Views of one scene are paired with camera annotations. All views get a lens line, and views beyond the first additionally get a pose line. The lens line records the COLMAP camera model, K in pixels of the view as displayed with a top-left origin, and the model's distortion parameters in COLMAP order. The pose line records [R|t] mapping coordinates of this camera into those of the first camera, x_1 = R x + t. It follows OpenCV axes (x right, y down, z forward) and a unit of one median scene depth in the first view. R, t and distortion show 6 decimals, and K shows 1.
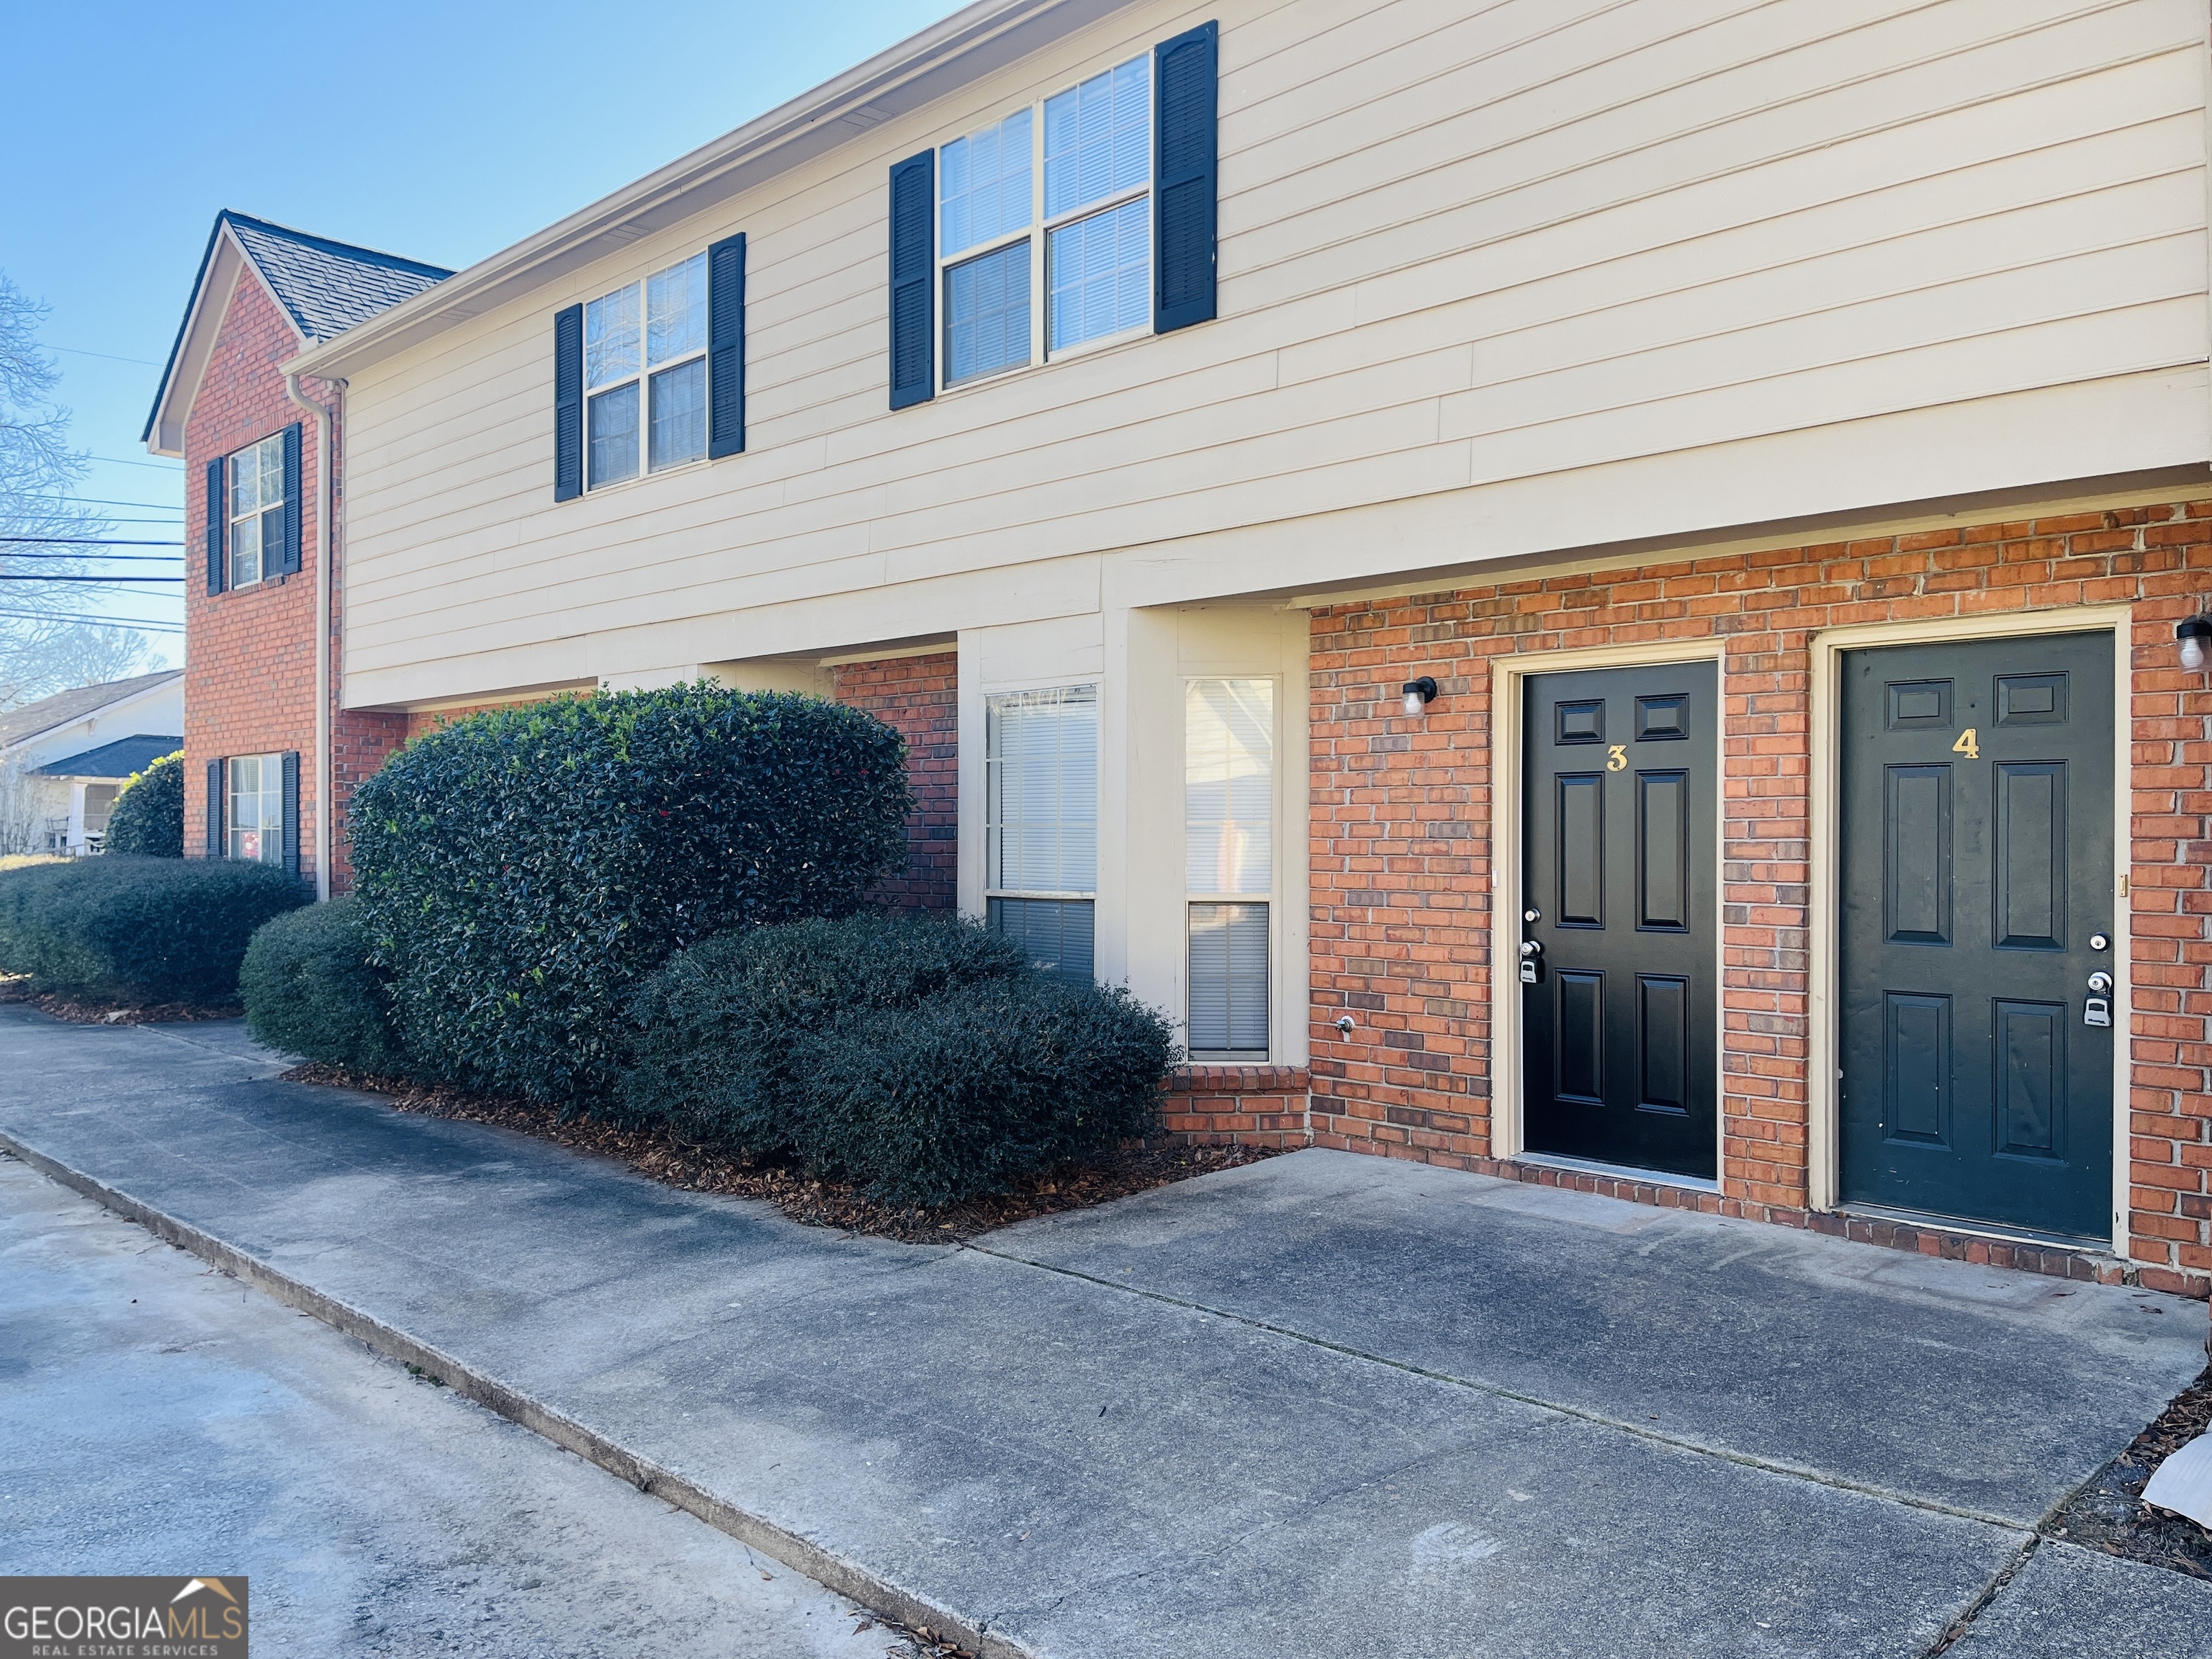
lens RADIAL K [[1675.7, 0, 1106.0], [0, 1675.7, 829.5], [0, 0, 1]] dist [0.046966, -0.070150]
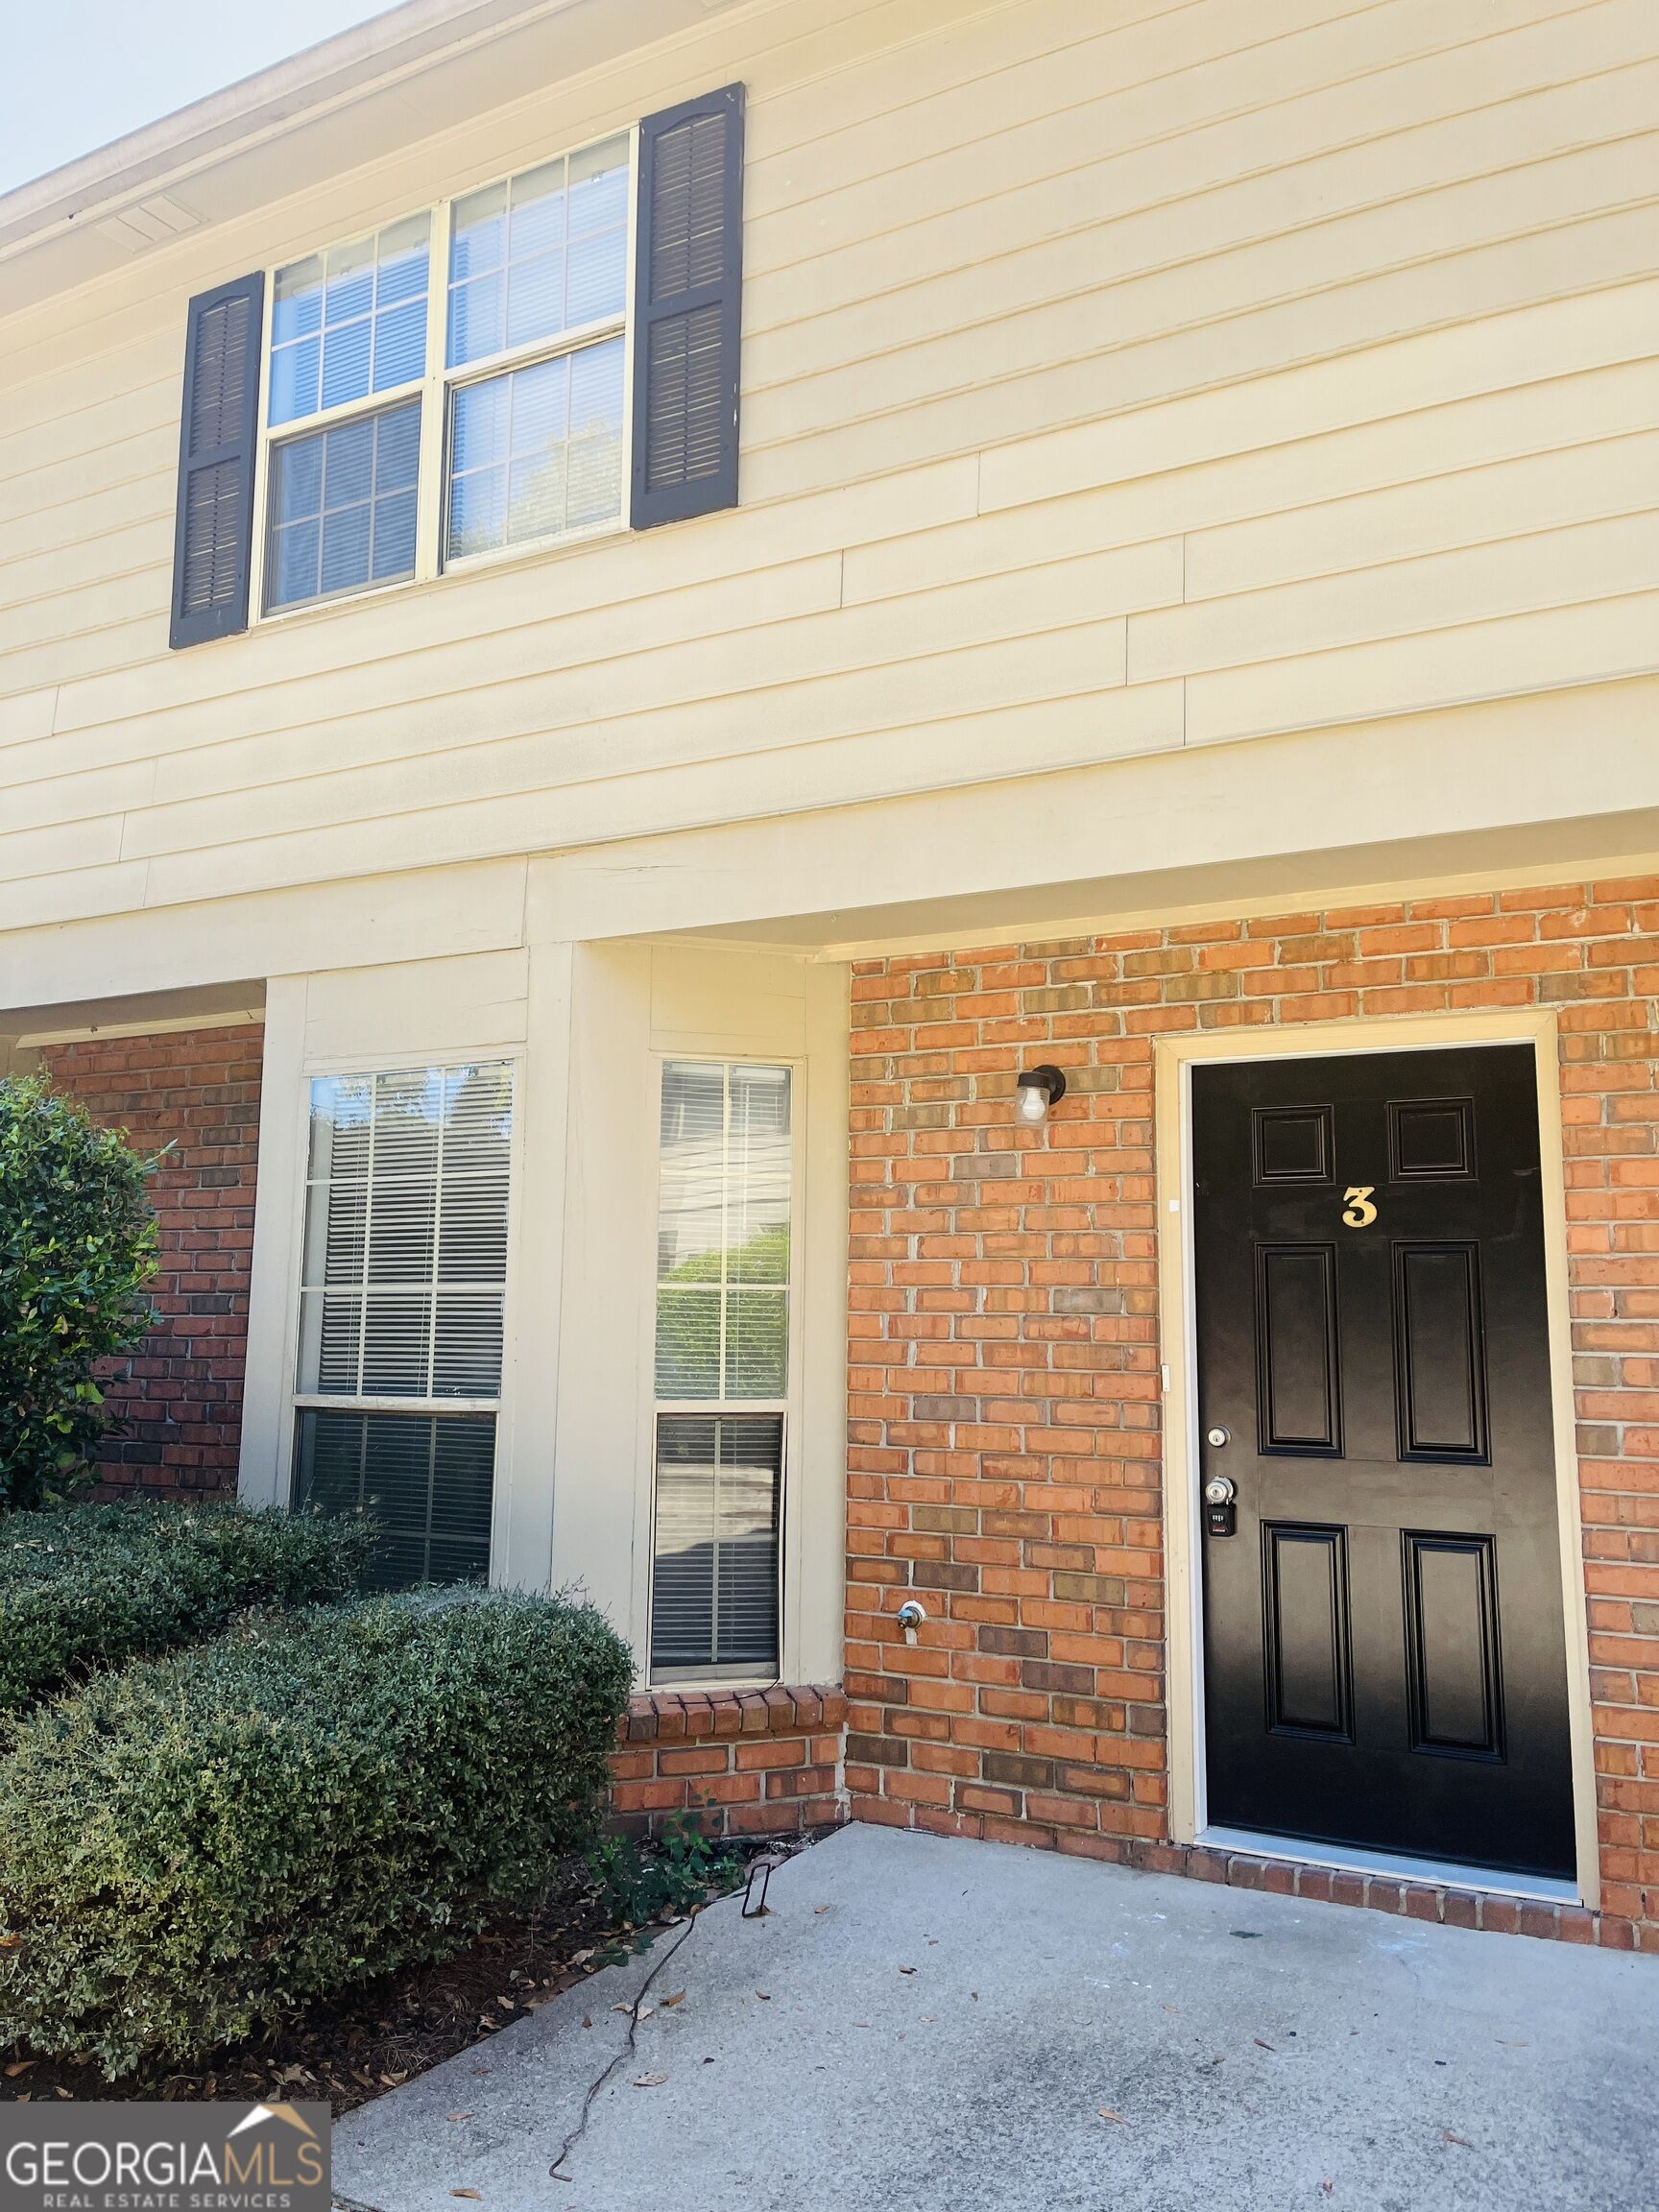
lens RADIAL K [[1675.7, 0, 829.5], [0, 1675.7, 1106.0], [0, 0, 1]] dist [0.046966, -0.070150]
pose [[0.958296, 0.050849, 0.281218, -0.071932], [-0.014102, 0.991258, -0.131180, 0.011625], [-0.285430, 0.121743, 0.950636, 0.399436]]
